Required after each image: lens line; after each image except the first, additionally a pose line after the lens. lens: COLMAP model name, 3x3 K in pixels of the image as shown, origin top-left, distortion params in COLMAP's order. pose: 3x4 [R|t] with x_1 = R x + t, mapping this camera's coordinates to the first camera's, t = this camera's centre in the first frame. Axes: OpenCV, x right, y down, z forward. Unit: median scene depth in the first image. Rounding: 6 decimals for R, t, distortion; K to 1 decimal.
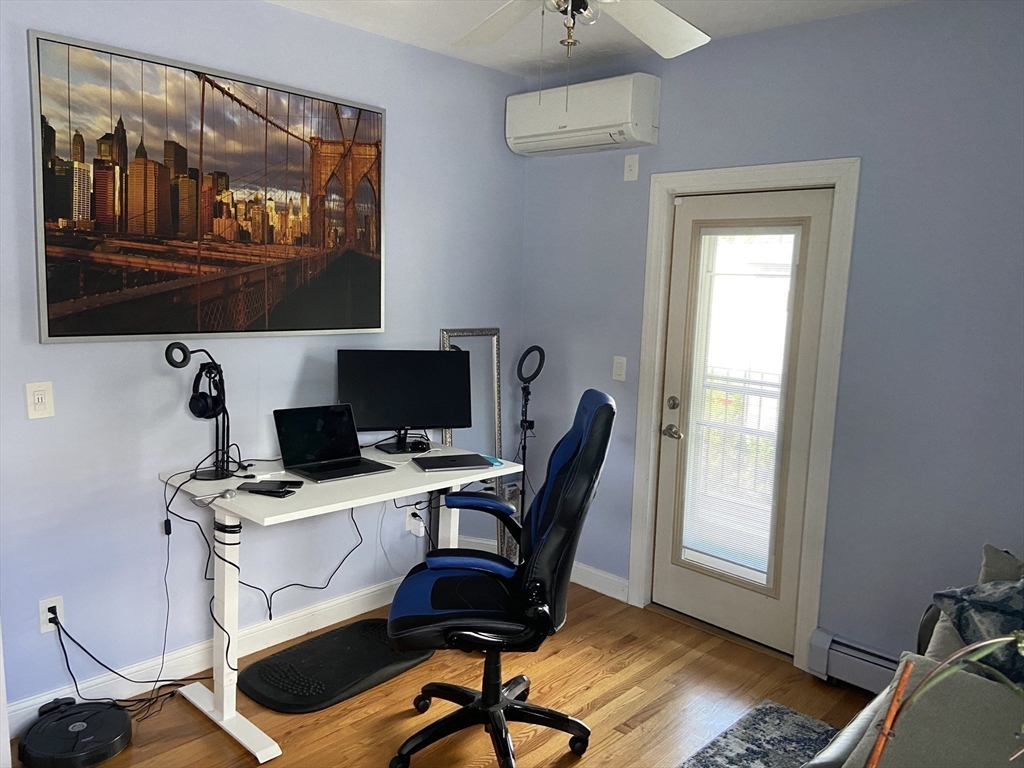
lens RADIAL K [[782.1, 0, 506.6], [0, 782.1, 376.3], [0, 0, 1]] dist [0.117491, -0.151396]
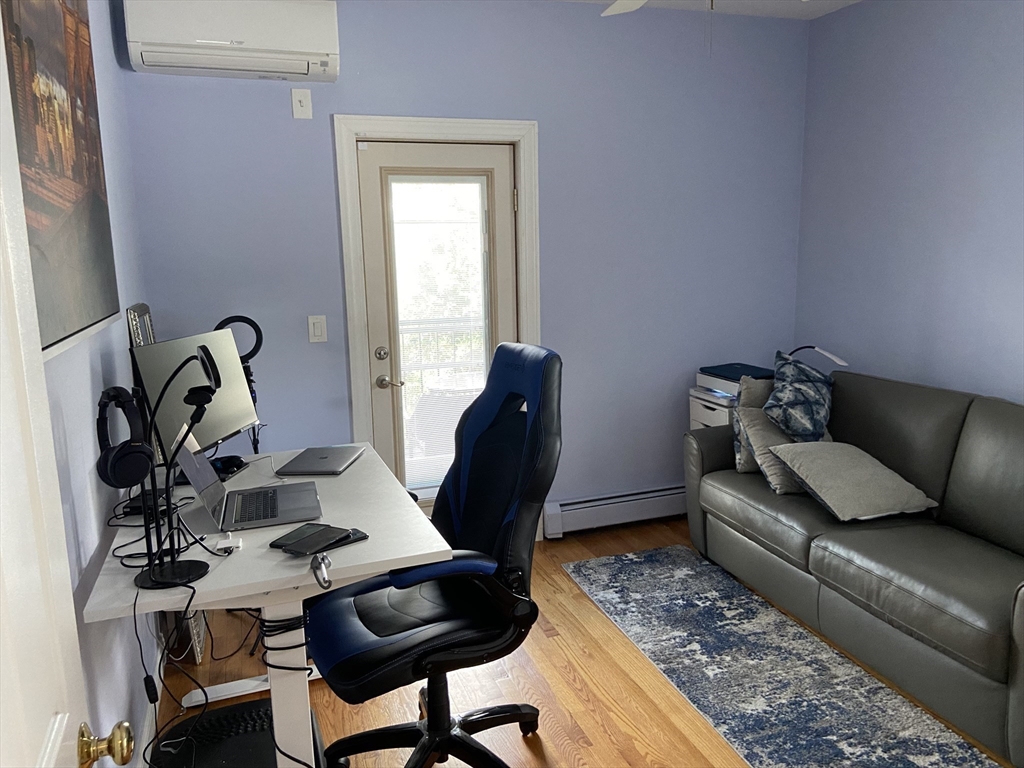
lens RADIAL K [[797.5, 0, 512.0], [0, 797.5, 384.0], [0, 0, 1]] dist [0.089526, -0.135988]
pose [[0.434587, -0.196786, 0.878868, -0.687375], [0.155638, 0.977565, 0.141924, -0.052509], [-0.887080, 0.075107, 0.455465, 0.450209]]
